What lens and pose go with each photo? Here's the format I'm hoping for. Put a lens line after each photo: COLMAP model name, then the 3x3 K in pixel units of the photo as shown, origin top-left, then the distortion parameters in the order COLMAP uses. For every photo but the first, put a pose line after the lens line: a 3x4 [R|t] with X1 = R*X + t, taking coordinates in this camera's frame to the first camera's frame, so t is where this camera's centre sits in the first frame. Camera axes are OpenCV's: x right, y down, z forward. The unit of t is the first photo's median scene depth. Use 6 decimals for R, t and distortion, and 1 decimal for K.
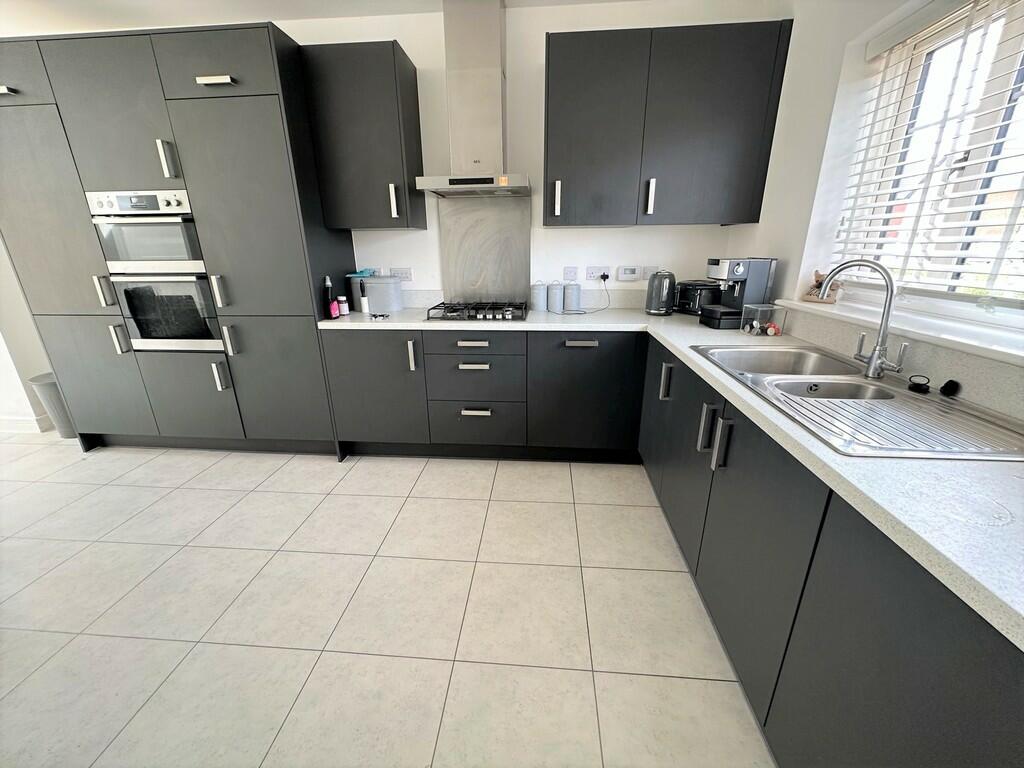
lens RADIAL K [[409.1, 0, 508.8], [0, 409.1, 383.9], [0, 0, 1]] dist [-0.001781, 0.000463]
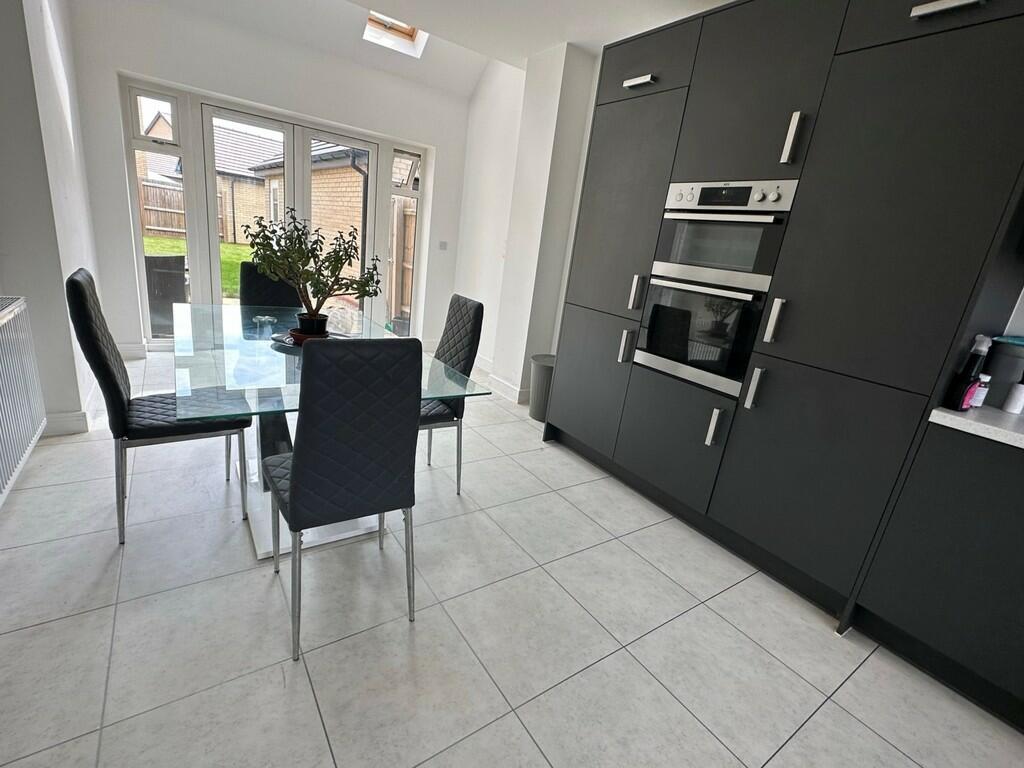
lens RADIAL K [[467.3, 0, 512.0], [0, 467.3, 384.0], [0, 0, 1]] dist [-0.001815, 0.000167]
pose [[0.631467, 0.306893, -0.712086, -0.382201], [-0.369356, 0.926513, 0.071767, -0.016321], [0.681781, 0.217694, 0.698415, 0.152700]]
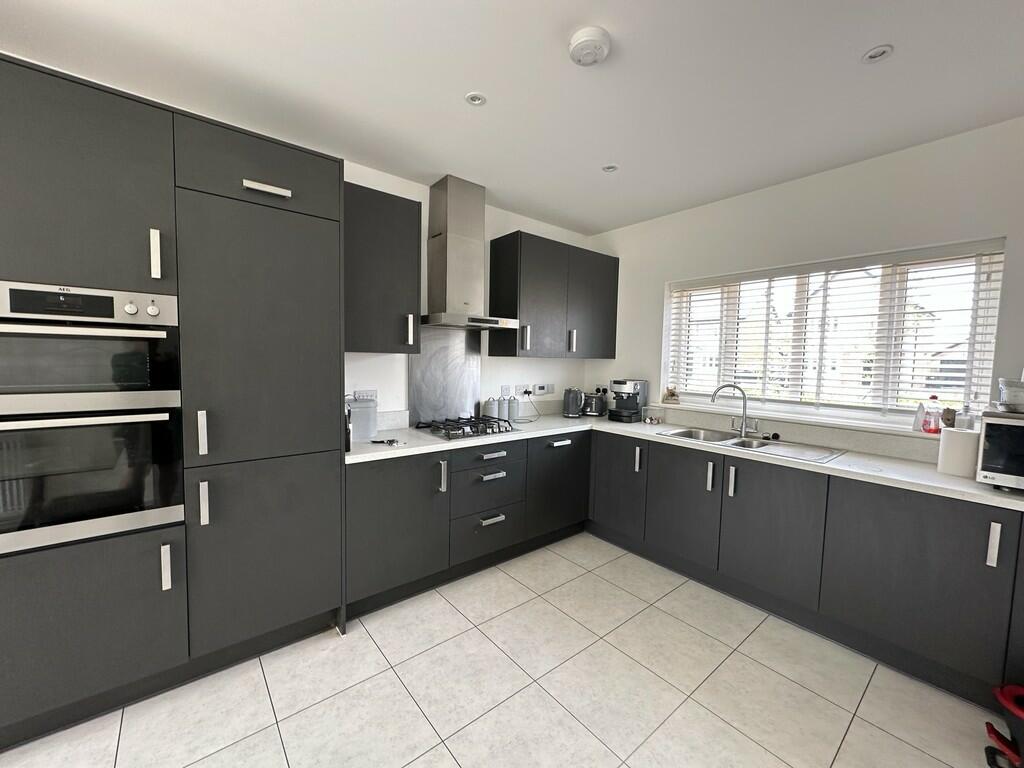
lens RADIAL K [[409.1, 0, 508.8], [0, 409.1, 383.9], [0, 0, 1]] dist [-0.001781, 0.000463]
pose [[0.720057, -0.019019, 0.693654, -0.800269], [0.192840, 0.965733, -0.173702, -0.081925], [-0.666581, 0.258840, 0.699050, 0.137555]]
